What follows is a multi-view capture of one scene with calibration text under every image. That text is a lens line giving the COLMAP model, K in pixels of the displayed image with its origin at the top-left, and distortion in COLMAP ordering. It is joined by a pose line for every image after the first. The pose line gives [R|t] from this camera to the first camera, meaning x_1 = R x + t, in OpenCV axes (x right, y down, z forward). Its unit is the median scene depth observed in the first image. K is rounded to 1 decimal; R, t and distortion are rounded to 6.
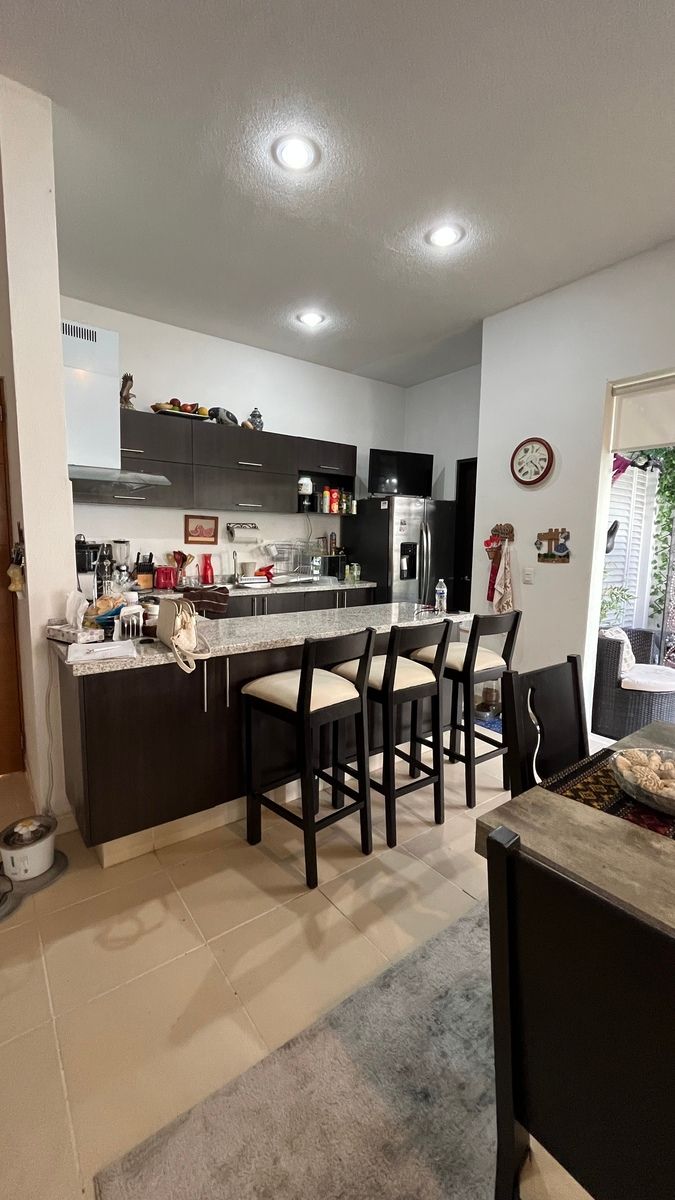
lens RADIAL K [[488.6, 0, 338.0], [0, 488.6, 599.3], [0, 0, 1]] dist [-0.001153, -0.001666]
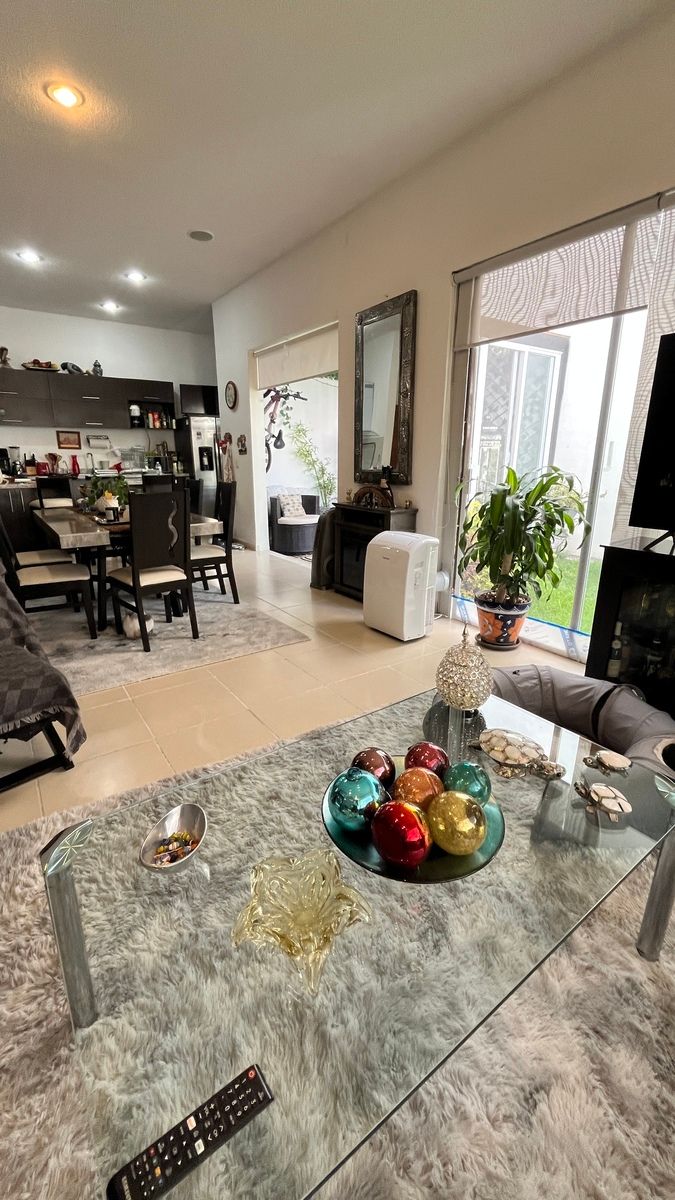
lens RADIAL K [[488.6, 0, 337.6], [0, 488.6, 599.4], [0, 0, 1]] dist [-0.001153, -0.001666]
pose [[0.999380, -0.005209, -0.034820, 0.793537], [0.010723, 0.987043, 0.160099, 0.156570], [0.033535, -0.160373, 0.986487, -0.795335]]
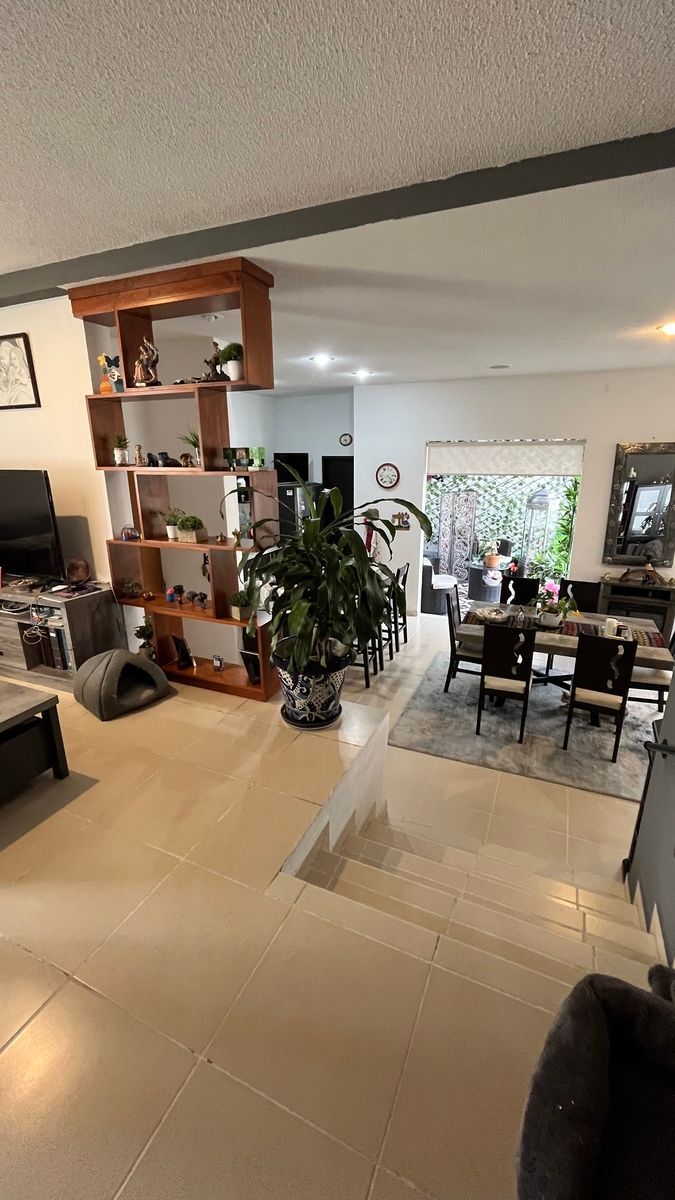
lens RADIAL K [[488.6, 0, 336.5], [0, 488.6, 600.0], [0, 0, 1]] dist [-0.001153, -0.001666]
pose [[0.875959, -0.162099, 0.454334, -0.659321], [0.082174, 0.978226, 0.190583, -0.181685], [-0.475335, -0.129609, 0.870206, -0.552798]]
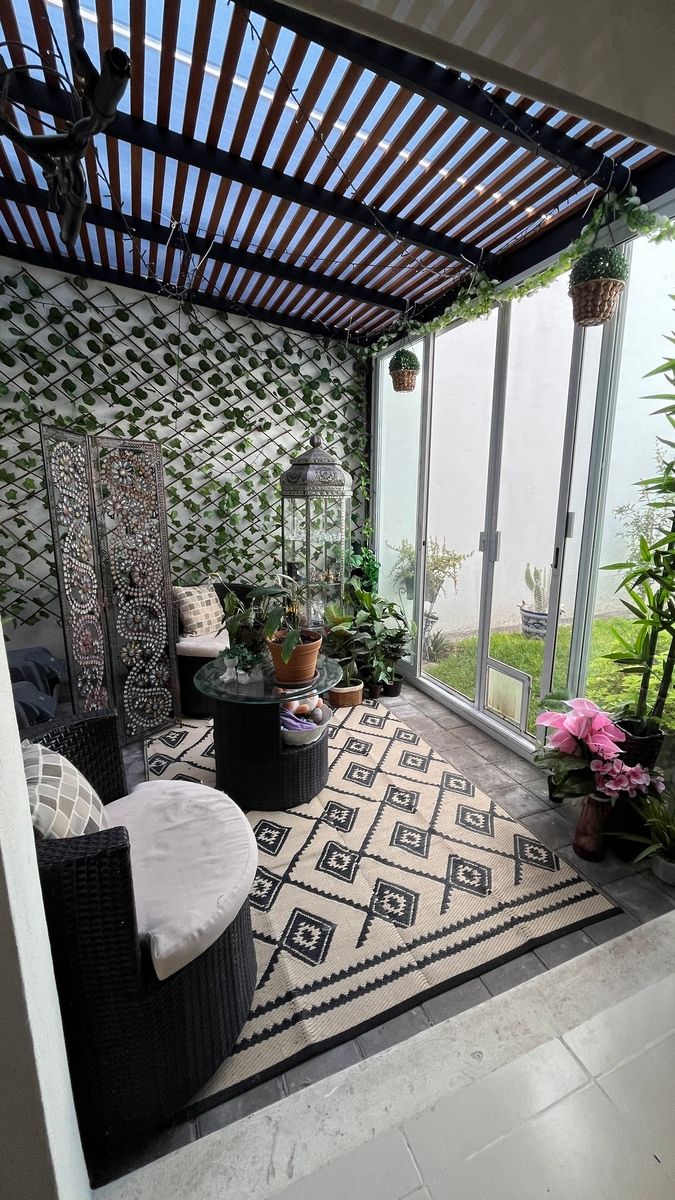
lens RADIAL K [[488.6, 0, 337.3], [0, 488.6, 598.2], [0, 0, 1]] dist [-0.001153, -0.001666]
pose [[0.244641, -0.217057, 0.945006, 0.349472], [0.128998, 0.973244, 0.190148, -0.073247], [-0.960994, 0.075386, 0.266095, 0.734470]]
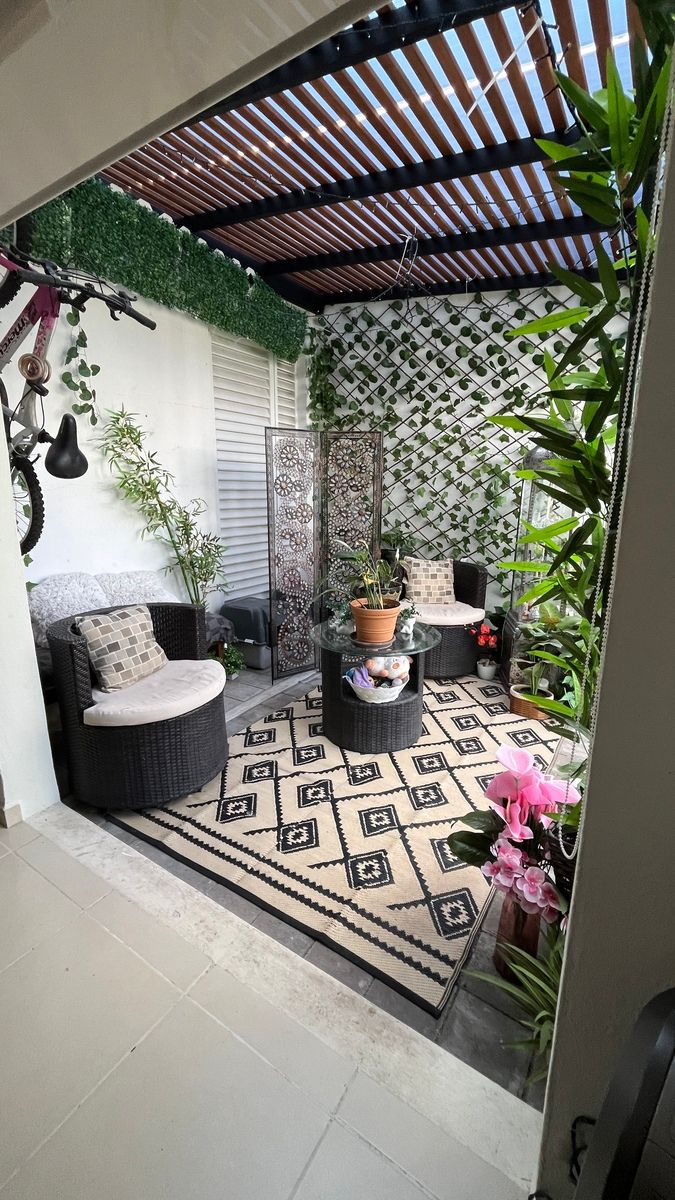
lens RADIAL K [[488.6, 0, 337.5], [0, 488.6, 598.8], [0, 0, 1]] dist [-0.001153, -0.001666]
pose [[0.938482, -0.090795, 0.333178, 0.617957], [0.054748, 0.991734, 0.116047, -0.006748], [-0.340960, -0.090667, 0.935695, 0.363850]]
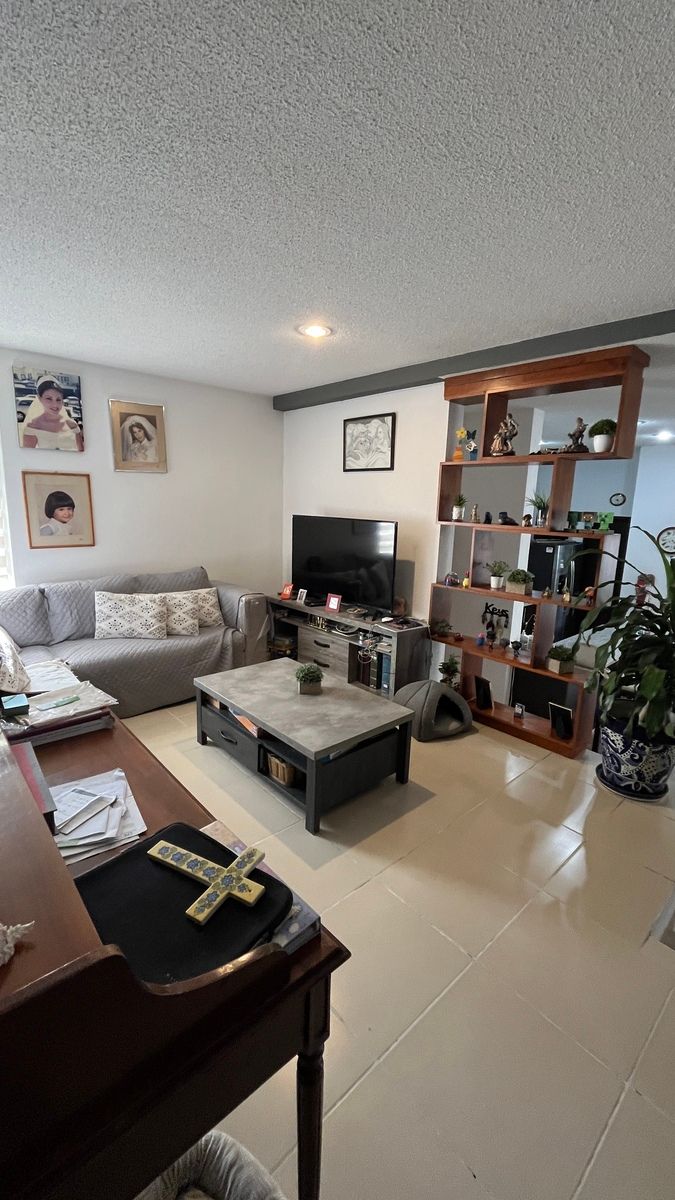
lens RADIAL K [[488.6, 0, 338.5], [0, 488.6, 600.3], [0, 0, 1]] dist [-0.001153, -0.001666]
pose [[0.995868, -0.004032, 0.090727, -0.868322], [-0.003196, 0.996839, 0.079385, -0.196983], [-0.090761, -0.079347, 0.992707, -0.562991]]
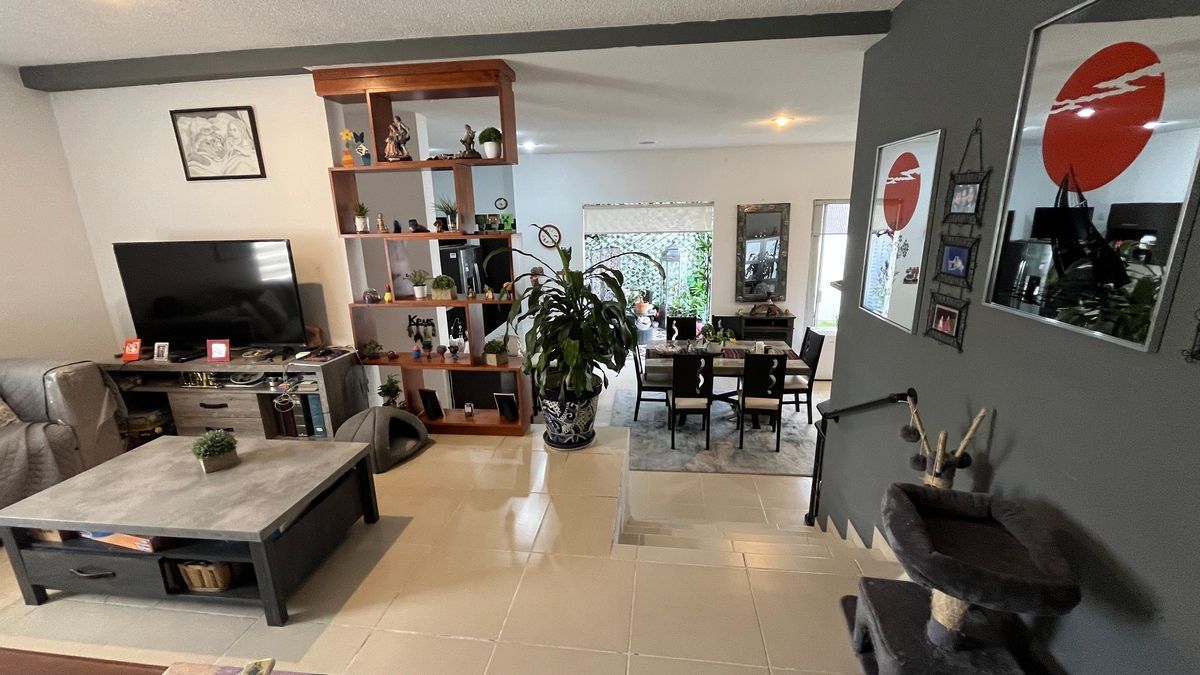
lens RADIAL K [[488.6, 0, 597.3], [0, 488.6, 338.4], [0, 0, 1]] dist [-0.001153, -0.001666]
pose [[0.694726, -0.213147, 0.686968, -0.899762], [0.124129, 0.976282, 0.177383, -0.194588], [-0.708483, -0.037960, 0.704706, -0.550359]]
